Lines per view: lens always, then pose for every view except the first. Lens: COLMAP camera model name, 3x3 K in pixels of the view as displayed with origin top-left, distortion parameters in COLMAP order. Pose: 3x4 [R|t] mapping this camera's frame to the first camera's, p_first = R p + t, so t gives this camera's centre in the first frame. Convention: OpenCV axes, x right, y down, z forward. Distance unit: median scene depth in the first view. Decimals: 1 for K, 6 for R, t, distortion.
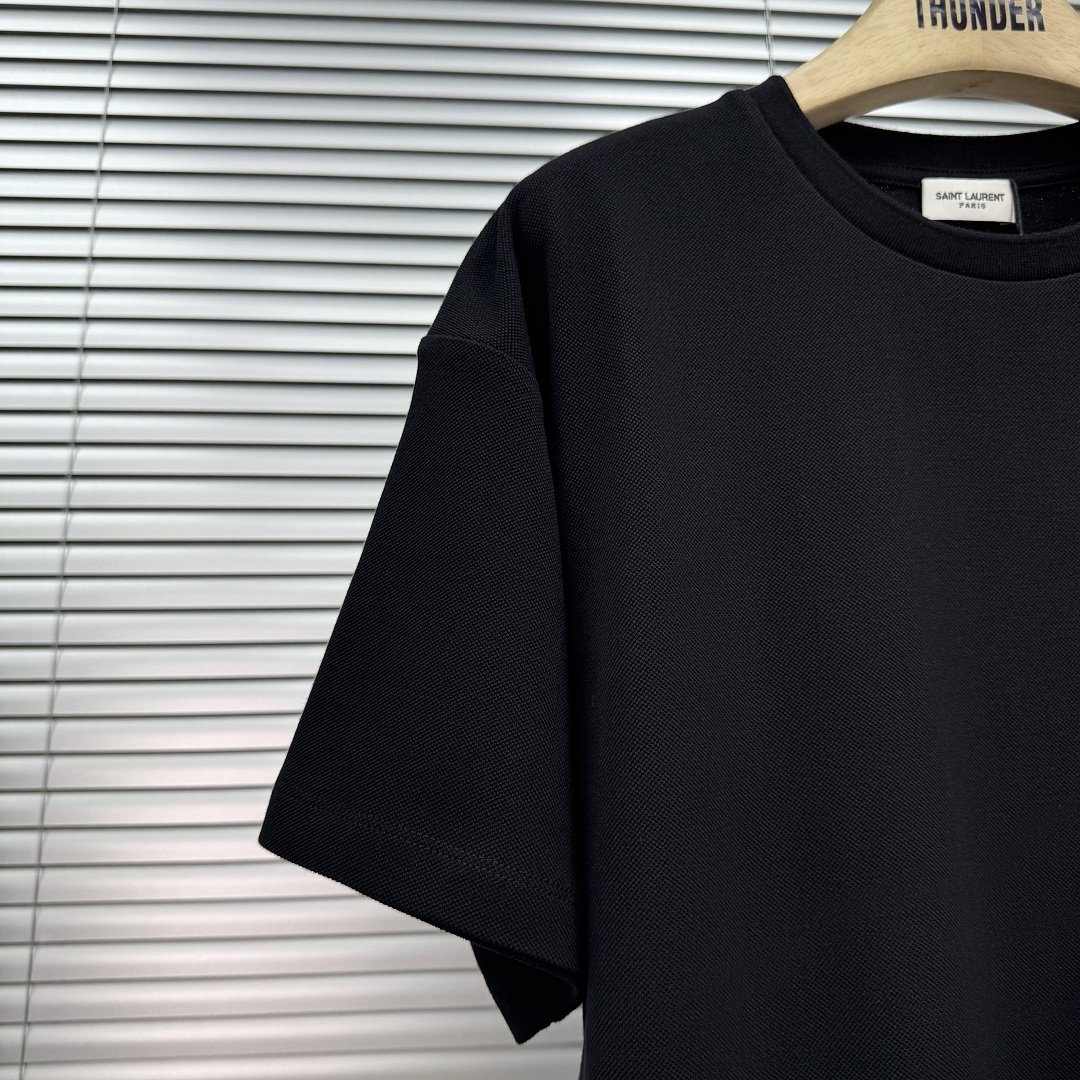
lens RADIAL K [[990.3, 0, 540.0], [0, 990.3, 540.0], [0, 0, 1]] dist [-0.009731, -0.022234]
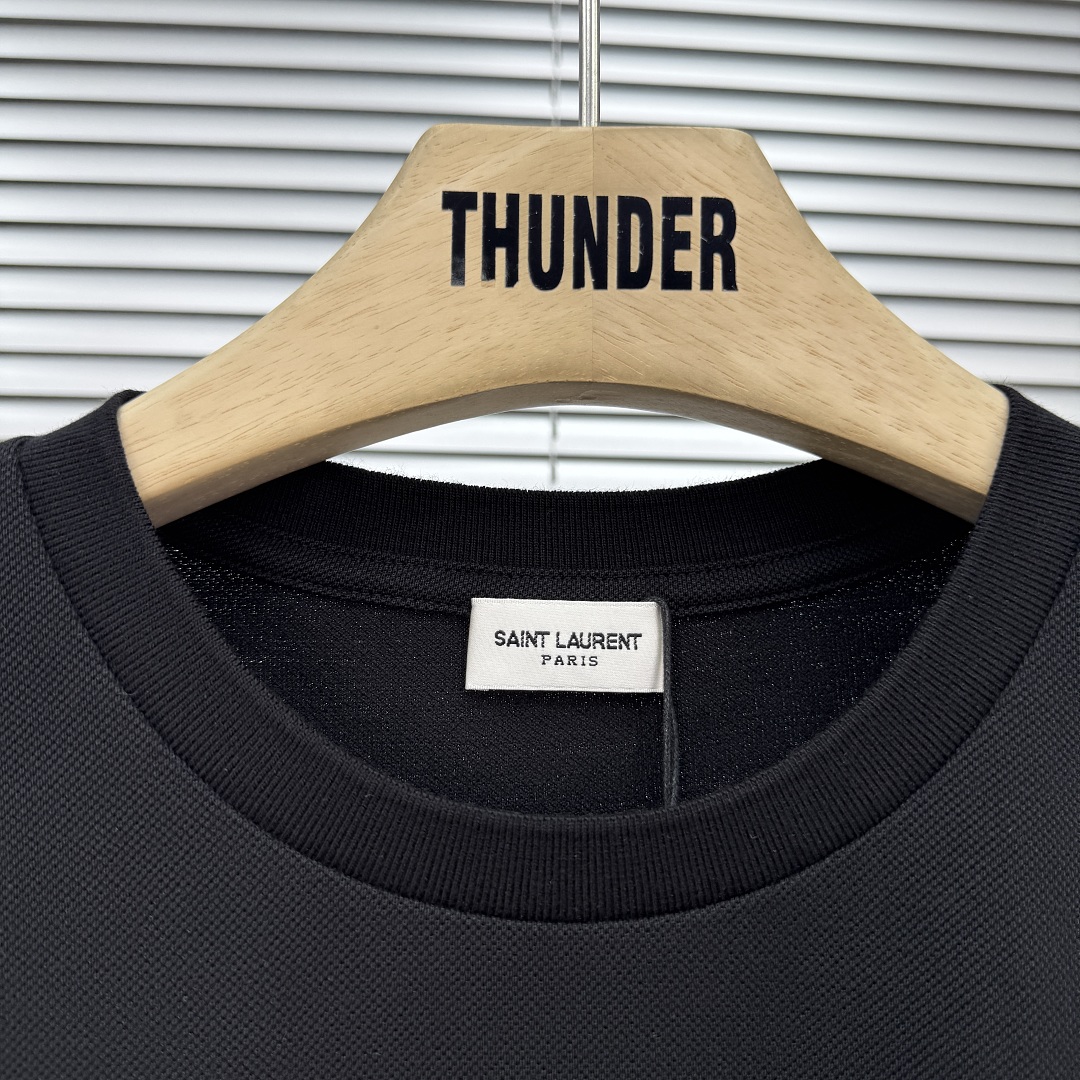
lens RADIAL K [[1031.7, 0, 540.0], [0, 1031.7, 540.0], [0, 0, 1]] dist [0.090344, -0.009357]
pose [[0.999665, 0.023438, -0.010960, 0.431948], [-0.022839, 0.998392, 0.051875, -0.426339], [0.012158, -0.051607, 0.998593, 0.509107]]
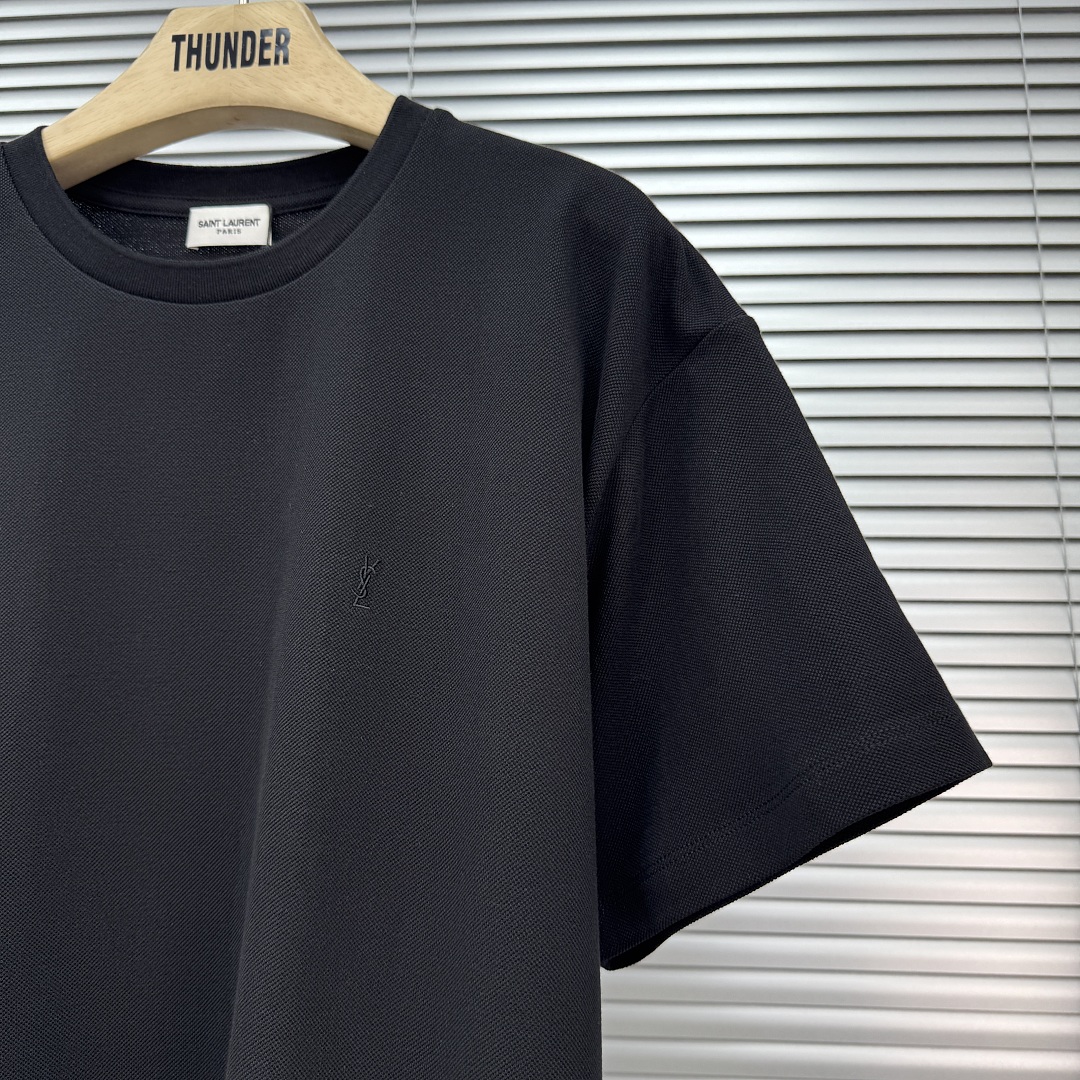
lens RADIAL K [[990.3, 0, 540.0], [0, 990.3, 540.0], [0, 0, 1]] dist [-0.009731, -0.022234]
pose [[0.989790, 0.004664, -0.142459, 0.942769], [-0.002616, 0.999891, 0.014564, -0.015780], [0.142512, -0.014043, 0.989694, -0.034612]]
